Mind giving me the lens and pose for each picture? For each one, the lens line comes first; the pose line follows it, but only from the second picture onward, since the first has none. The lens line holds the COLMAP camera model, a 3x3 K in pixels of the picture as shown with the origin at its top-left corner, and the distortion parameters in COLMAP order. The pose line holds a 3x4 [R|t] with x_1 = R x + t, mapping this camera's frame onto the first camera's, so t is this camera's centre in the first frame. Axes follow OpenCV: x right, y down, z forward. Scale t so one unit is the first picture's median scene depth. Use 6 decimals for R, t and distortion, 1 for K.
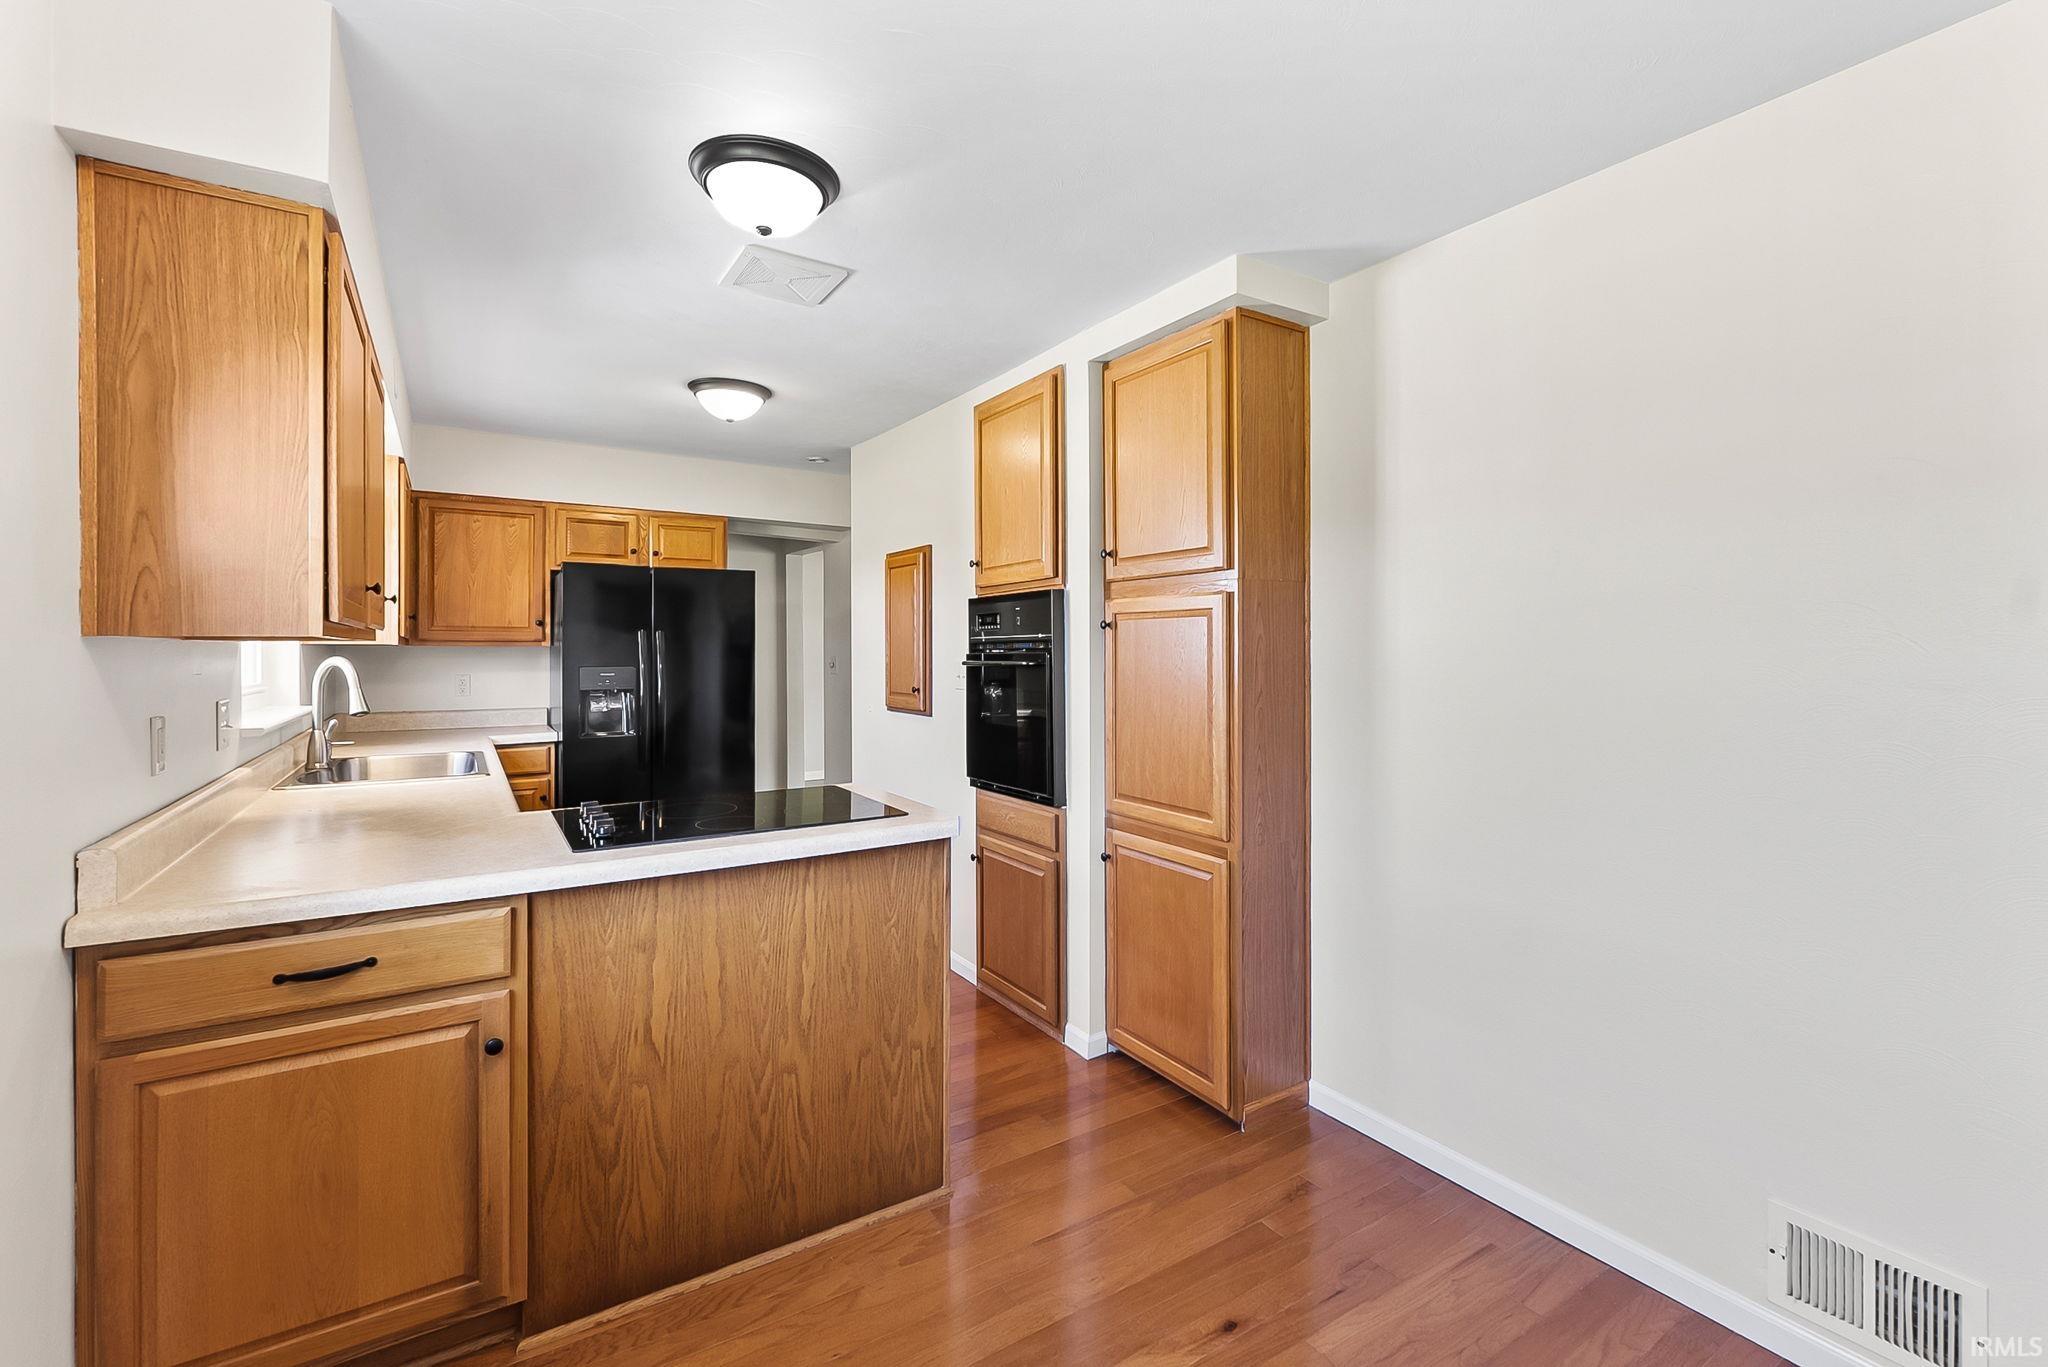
lens RADIAL K [[885.2, 0, 1028.5], [0, 885.2, 642.7], [0, 0, 1]] dist [-0.001968, -0.000272]
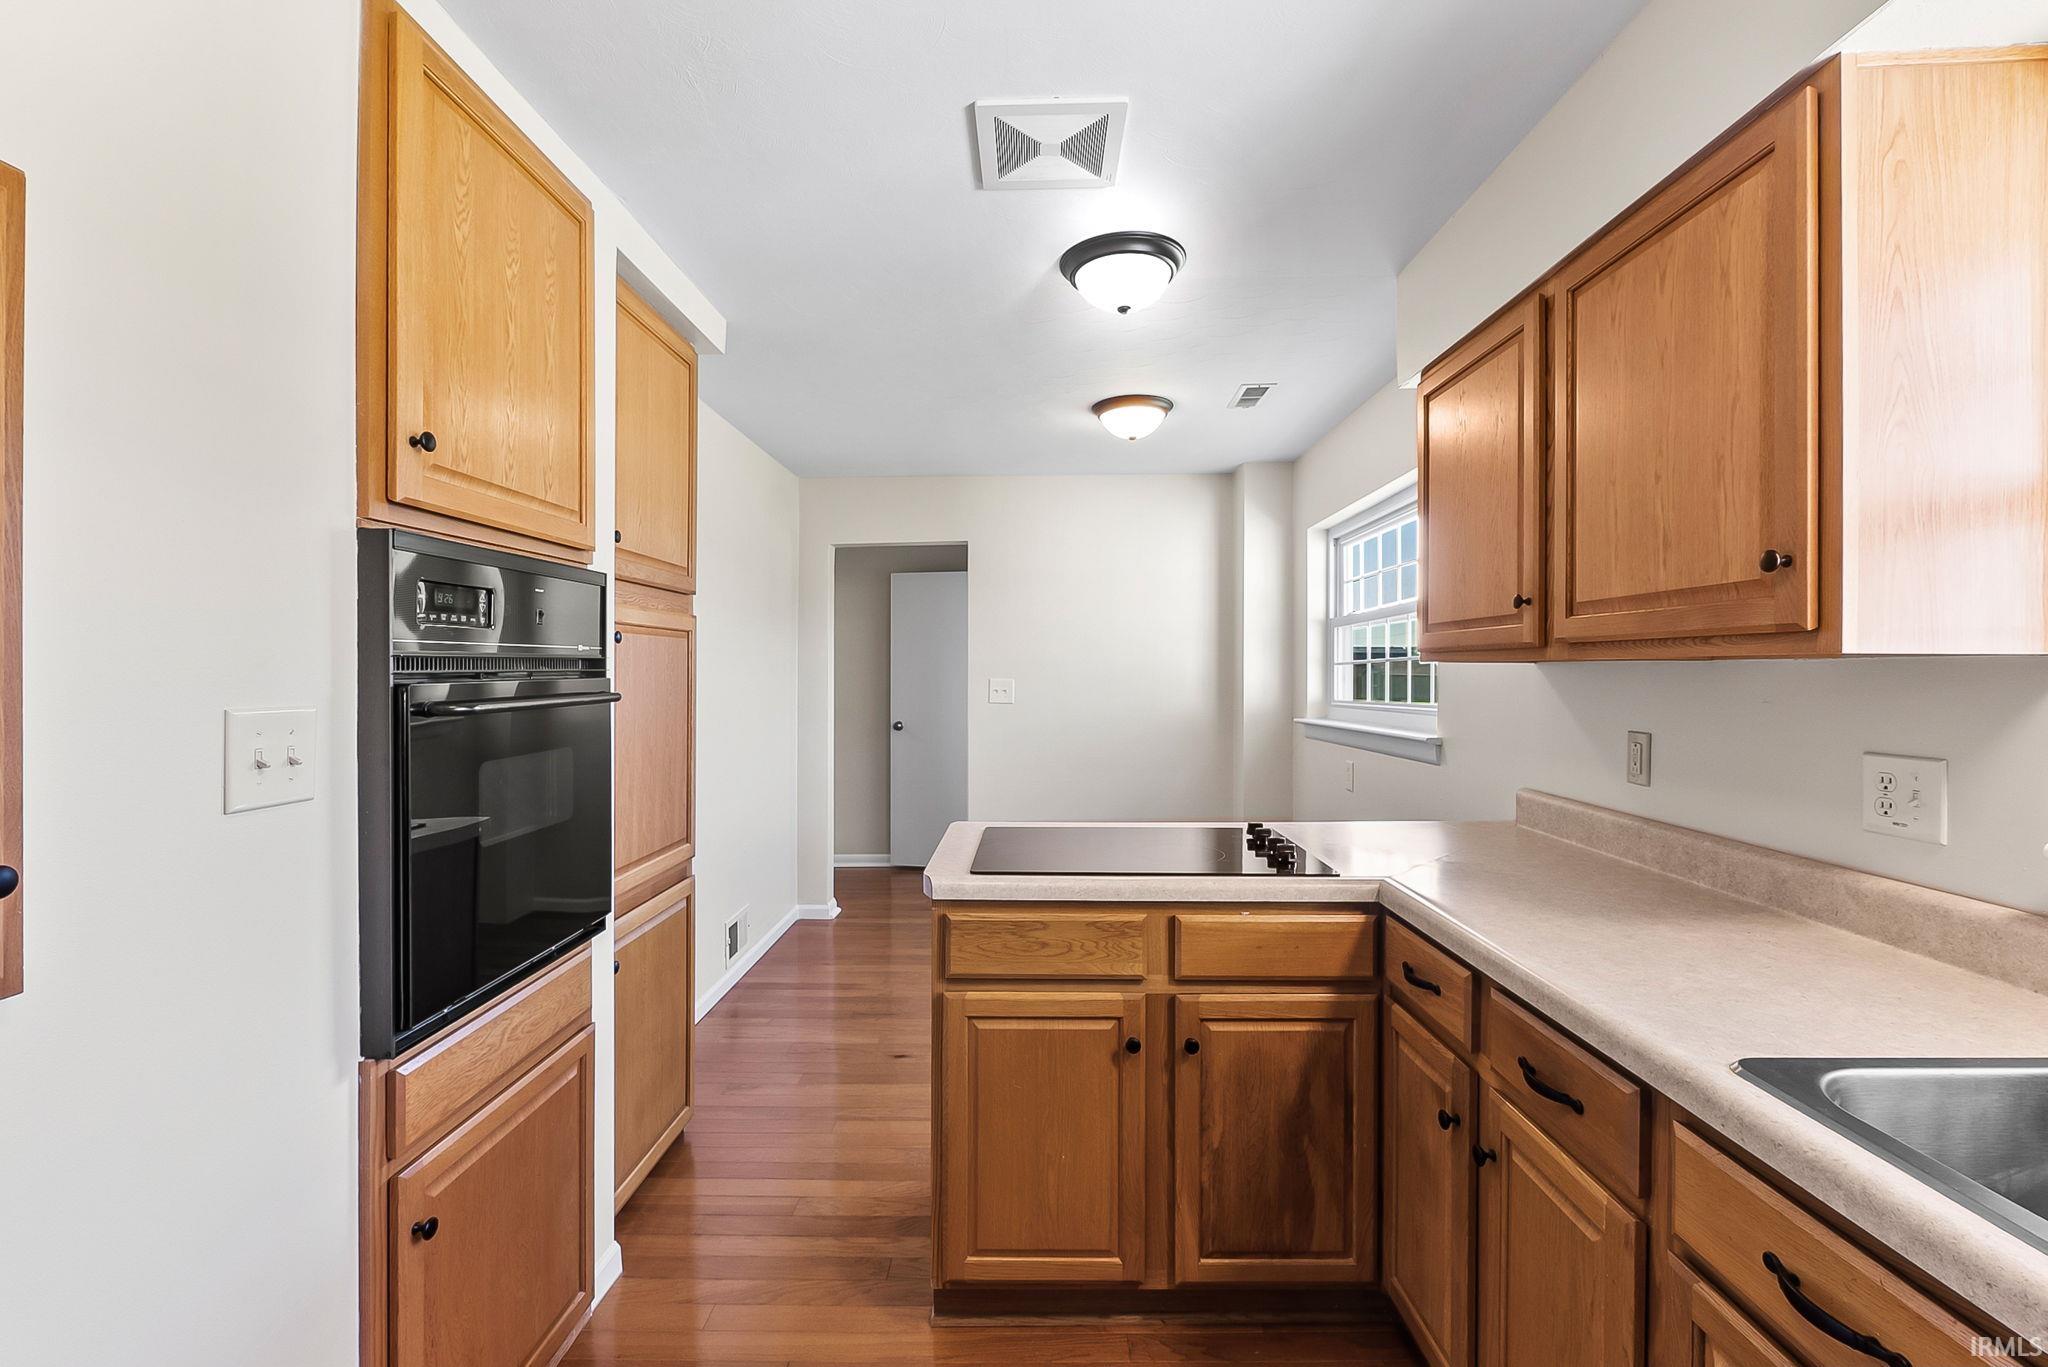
lens RADIAL K [[864.3, 0, 1023.1], [0, 864.3, 673.0], [0, 0, 1]] dist [-0.003879, -0.000610]
pose [[-0.832313, -0.000434, 0.554306, -0.658628], [-0.003546, 0.999983, -0.004541, 0.012413], [-0.554294, -0.005746, -0.832301, 1.625446]]
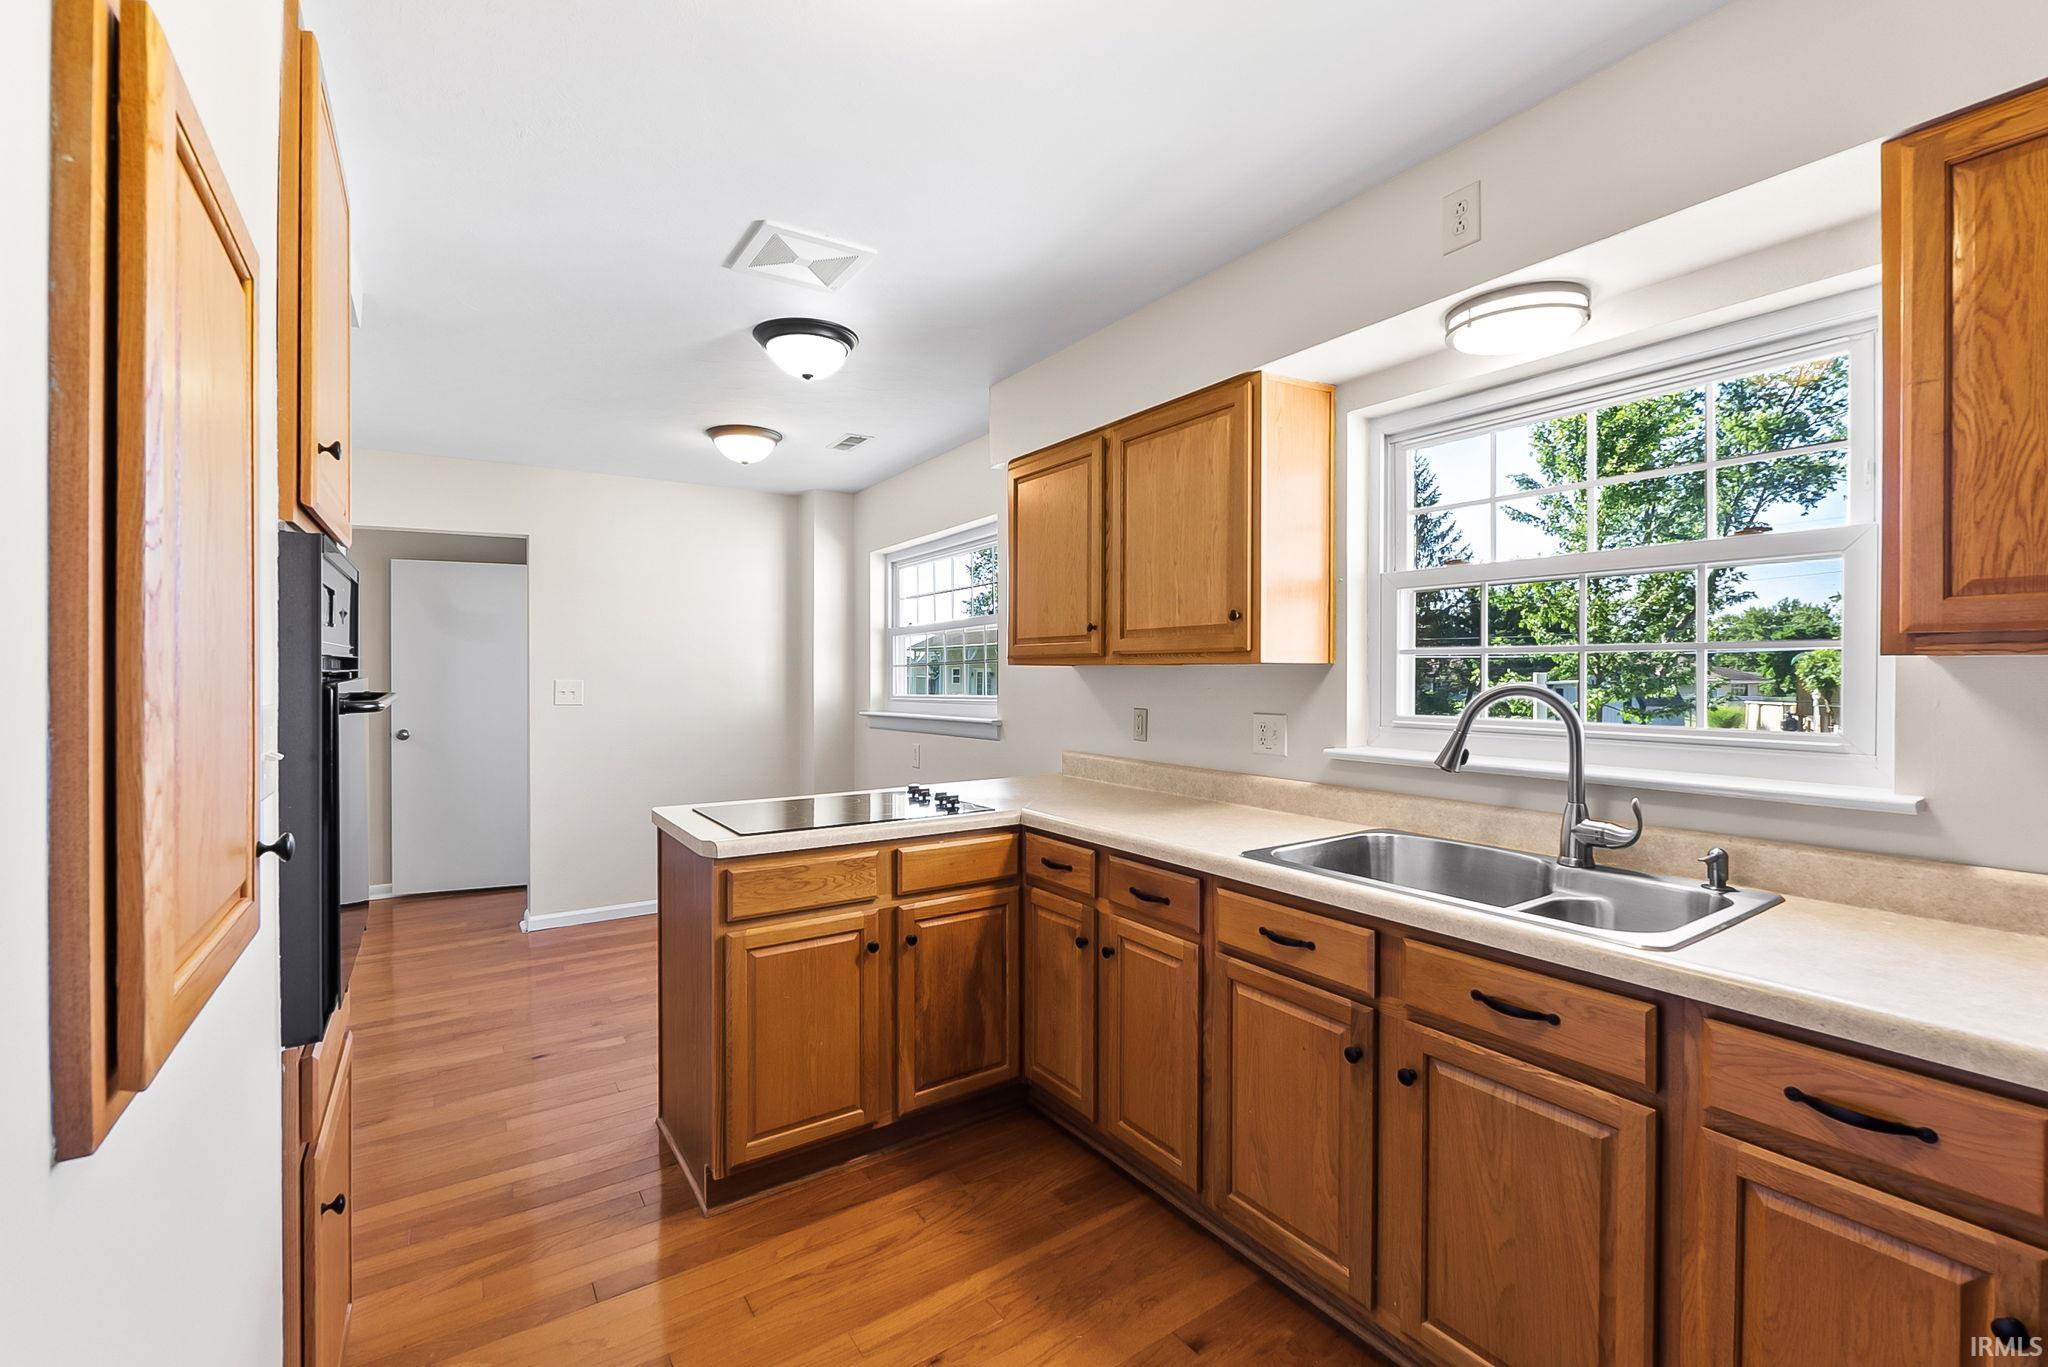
lens RADIAL K [[863.8, 0, 1012.5], [0, 863.8, 681.1], [0, 0, 1]] dist [0.001002, -0.000066]
pose [[-0.999960, 0.001196, -0.008820, -0.495801], [0.001175, 0.999996, 0.002450, 0.016102], [0.008823, 0.002439, -0.999958, 1.931590]]
